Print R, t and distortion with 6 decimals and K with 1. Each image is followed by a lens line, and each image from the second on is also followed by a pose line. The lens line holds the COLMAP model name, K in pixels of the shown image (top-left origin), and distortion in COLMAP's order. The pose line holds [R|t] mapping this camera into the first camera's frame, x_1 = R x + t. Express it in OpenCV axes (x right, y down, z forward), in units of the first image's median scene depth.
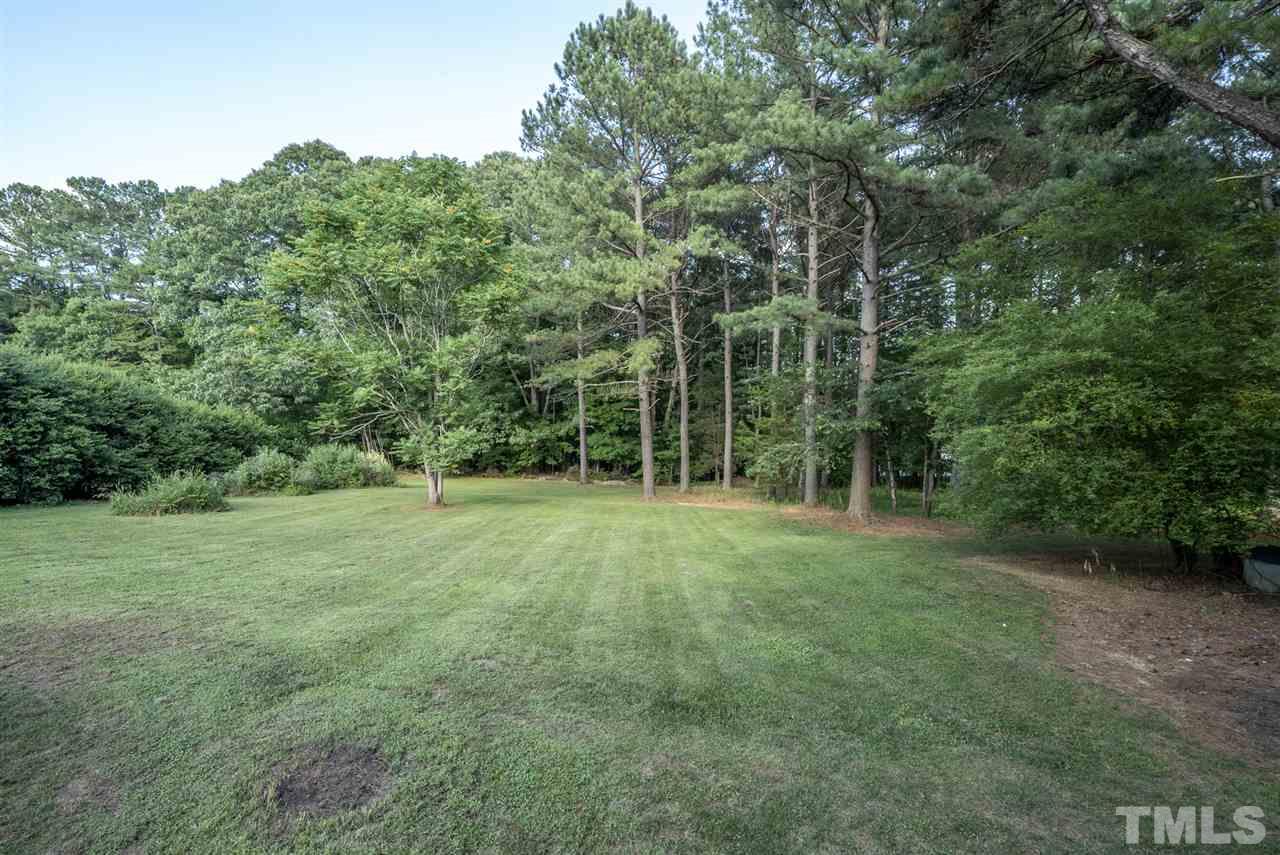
lens RADIAL K [[566.4, 0, 630.0], [0, 566.4, 433.0], [0, 0, 1]] dist [-0.000739, 0.000259]
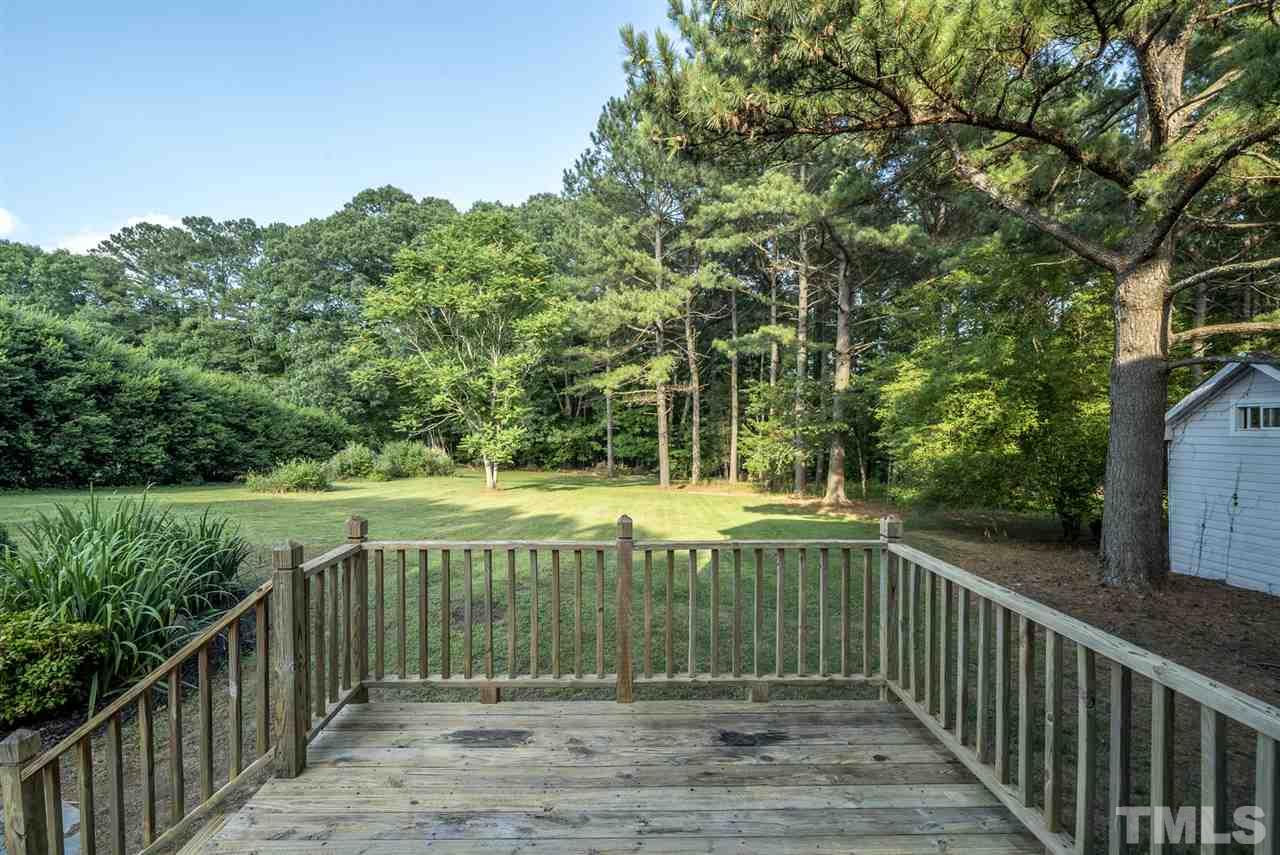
lens RADIAL K [[566.4, 0, 630.0], [0, 566.4, 433.0], [0, 0, 1]] dist [-0.000739, 0.000259]
pose [[0.999050, 0.008844, -0.042661, 0.010170], [-0.009222, 0.999920, -0.008679, 0.009778], [0.042581, 0.009065, 0.999052, -0.199958]]
